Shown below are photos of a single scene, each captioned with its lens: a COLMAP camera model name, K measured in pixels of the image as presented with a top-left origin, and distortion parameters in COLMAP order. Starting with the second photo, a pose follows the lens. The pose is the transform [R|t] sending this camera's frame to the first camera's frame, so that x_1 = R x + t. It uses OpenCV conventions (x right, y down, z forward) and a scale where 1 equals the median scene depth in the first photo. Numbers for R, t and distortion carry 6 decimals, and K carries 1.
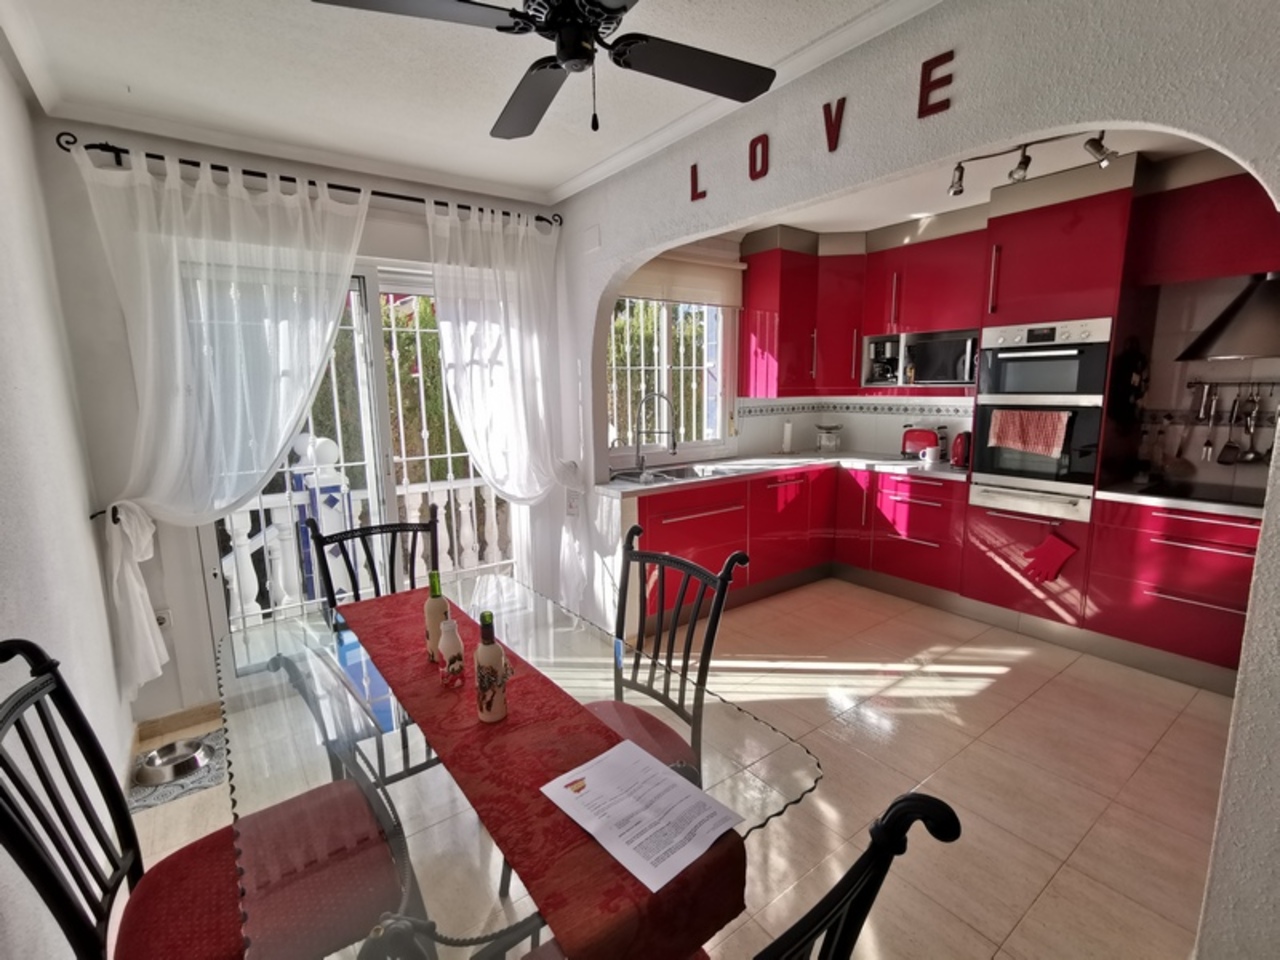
lens RADIAL K [[590.8, 0, 639.0], [0, 590.8, 478.2], [0, 0, 1]] dist [-0.007403, 0.012171]
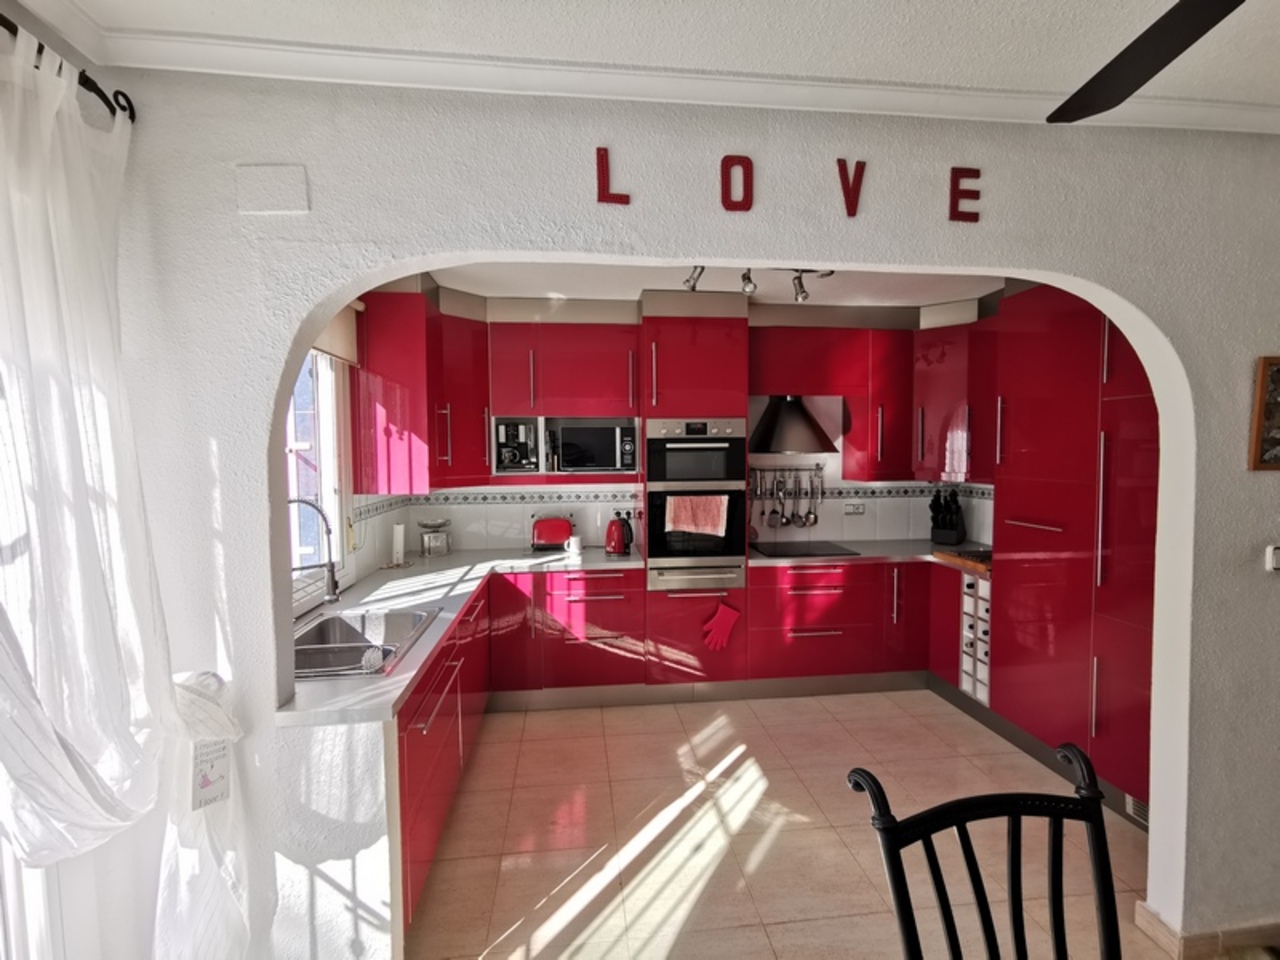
lens RADIAL K [[590.8, 0, 639.0], [0, 590.8, 478.2], [0, 0, 1]] dist [-0.007403, 0.012171]
pose [[0.500821, -0.031148, 0.864990, -0.326203], [0.137949, 0.989451, -0.044242, -0.107710], [-0.854487, 0.141482, 0.499835, 0.511744]]
